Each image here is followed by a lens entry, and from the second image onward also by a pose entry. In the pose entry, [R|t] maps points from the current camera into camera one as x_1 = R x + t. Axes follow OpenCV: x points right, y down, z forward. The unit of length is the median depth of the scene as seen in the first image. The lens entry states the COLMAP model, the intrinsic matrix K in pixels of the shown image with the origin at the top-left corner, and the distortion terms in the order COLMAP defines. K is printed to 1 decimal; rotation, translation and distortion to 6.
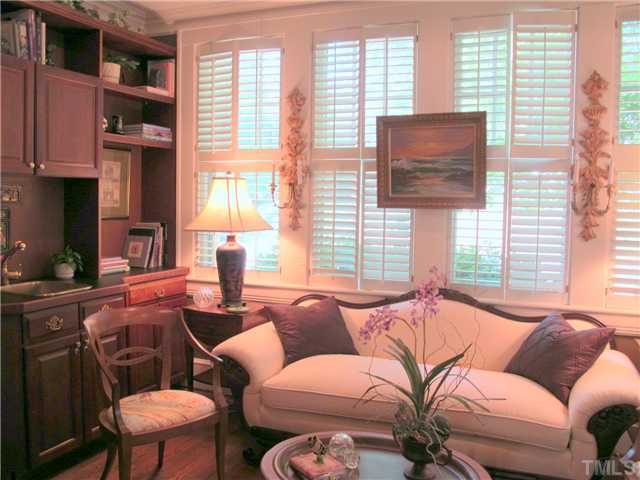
lens RADIAL K [[602.5, 0, 320.0], [0, 602.5, 240.0], [0, 0, 1]] dist [-0.077140, 0.019217]
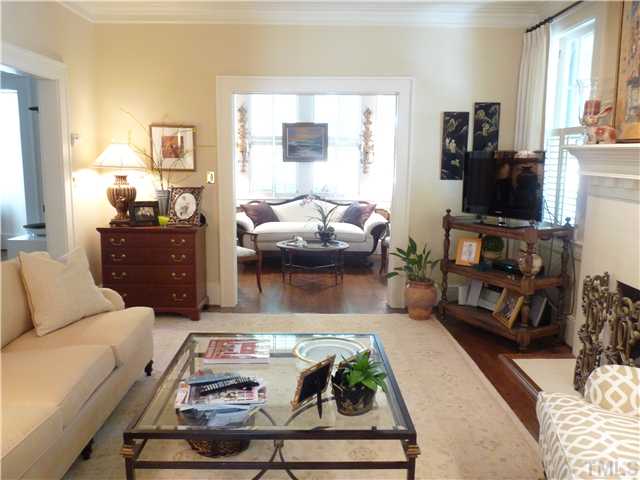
lens RADIAL K [[544.0, 0, 320.0], [0, 544.0, 240.0], [0, 0, 1]] dist [0.000768, 0.000818]
pose [[0.926390, -0.066645, 0.370621, -0.623918], [0.025996, 0.993185, 0.113616, 0.012940], [-0.375667, -0.095618, 0.921809, -1.126670]]
